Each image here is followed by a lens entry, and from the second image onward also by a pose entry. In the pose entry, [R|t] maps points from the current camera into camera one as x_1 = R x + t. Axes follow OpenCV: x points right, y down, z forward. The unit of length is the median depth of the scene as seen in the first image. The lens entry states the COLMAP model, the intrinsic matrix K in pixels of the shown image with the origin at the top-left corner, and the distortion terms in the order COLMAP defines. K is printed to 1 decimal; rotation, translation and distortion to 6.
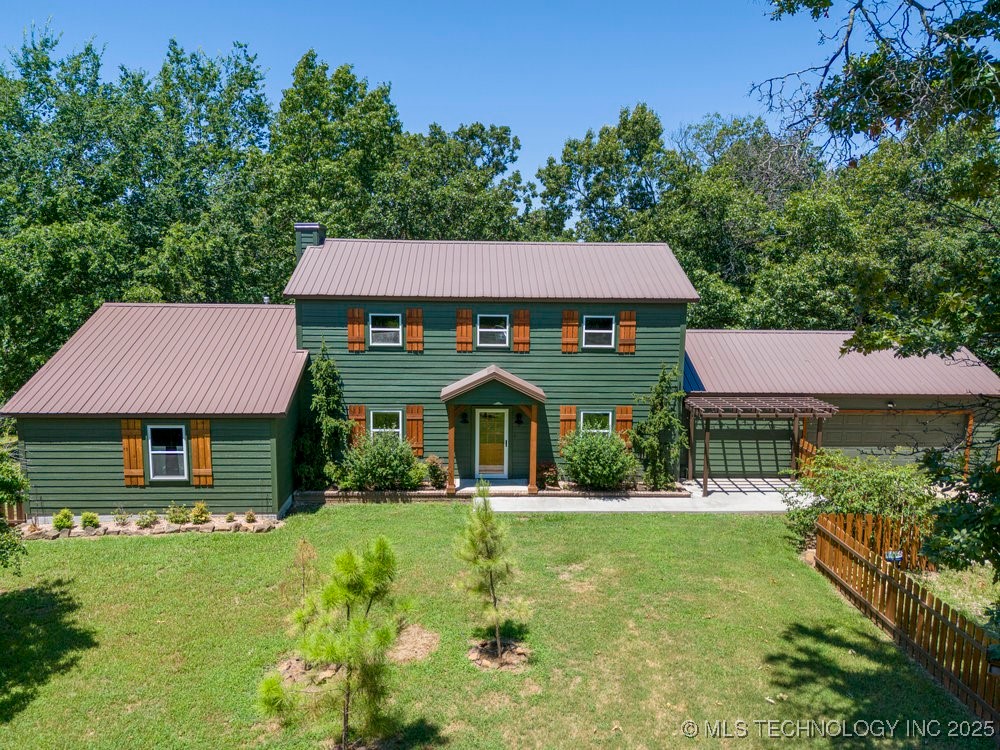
lens RADIAL K [[750.5, 0, 497.6], [0, 750.5, 369.1], [0, 0, 1]] dist [0.040992, -0.002186]
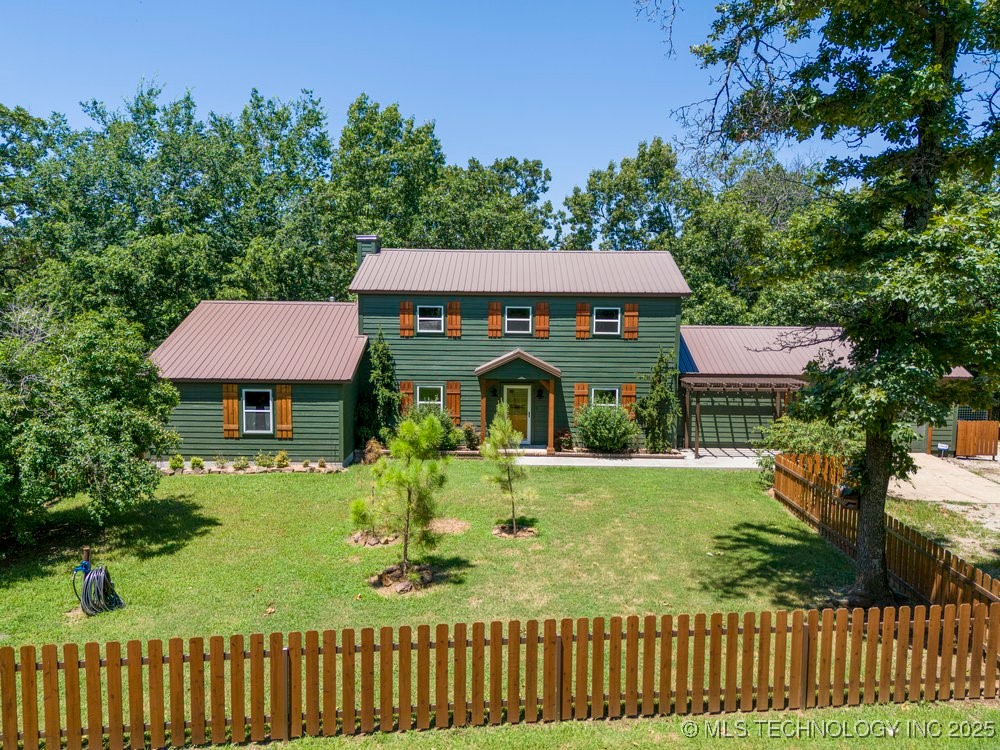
lens RADIAL K [[736.6, 0, 500.0], [0, 736.6, 375.0], [0, 0, 1]] dist [0.069985, -0.052095]
pose [[0.998837, 0.002898, -0.048118, 0.021459], [-0.004683, 0.999303, -0.037032, 0.081391], [0.047977, 0.037215, 0.998155, -0.182994]]
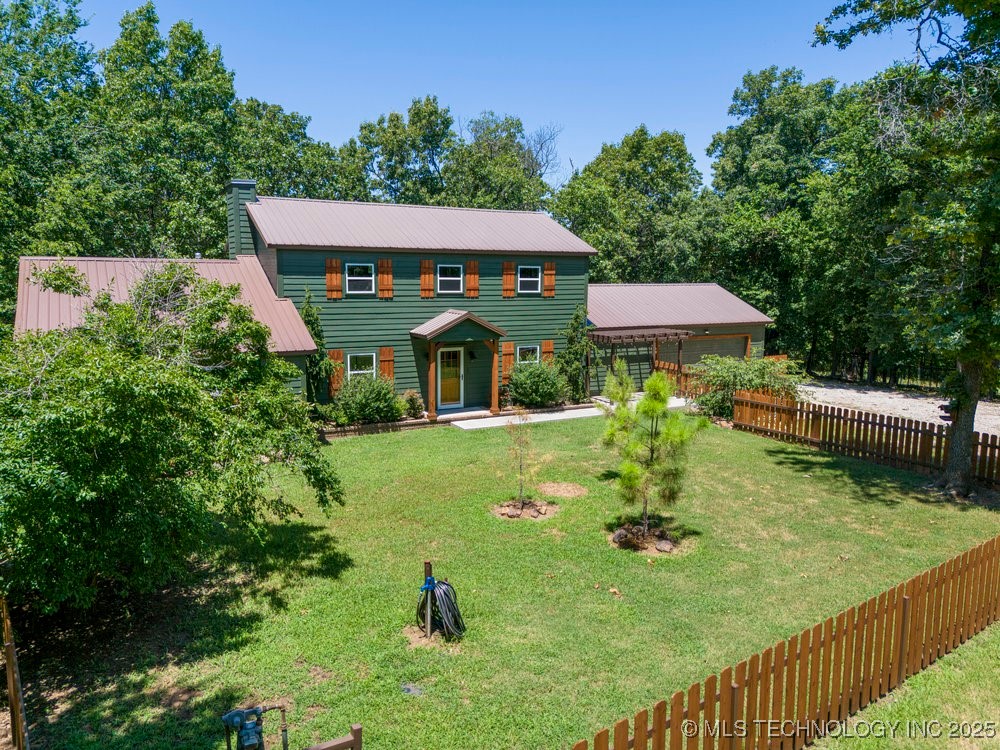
lens RADIAL K [[737.8, 0, 514.8], [0, 737.8, 376.9], [0, 0, 1]] dist [0.073985, -0.048919]
pose [[0.894847, -0.068435, 0.441095, -0.429335], [0.061359, 0.997656, 0.030307, 0.070727], [-0.442135, -0.000055, 0.896949, -0.065919]]
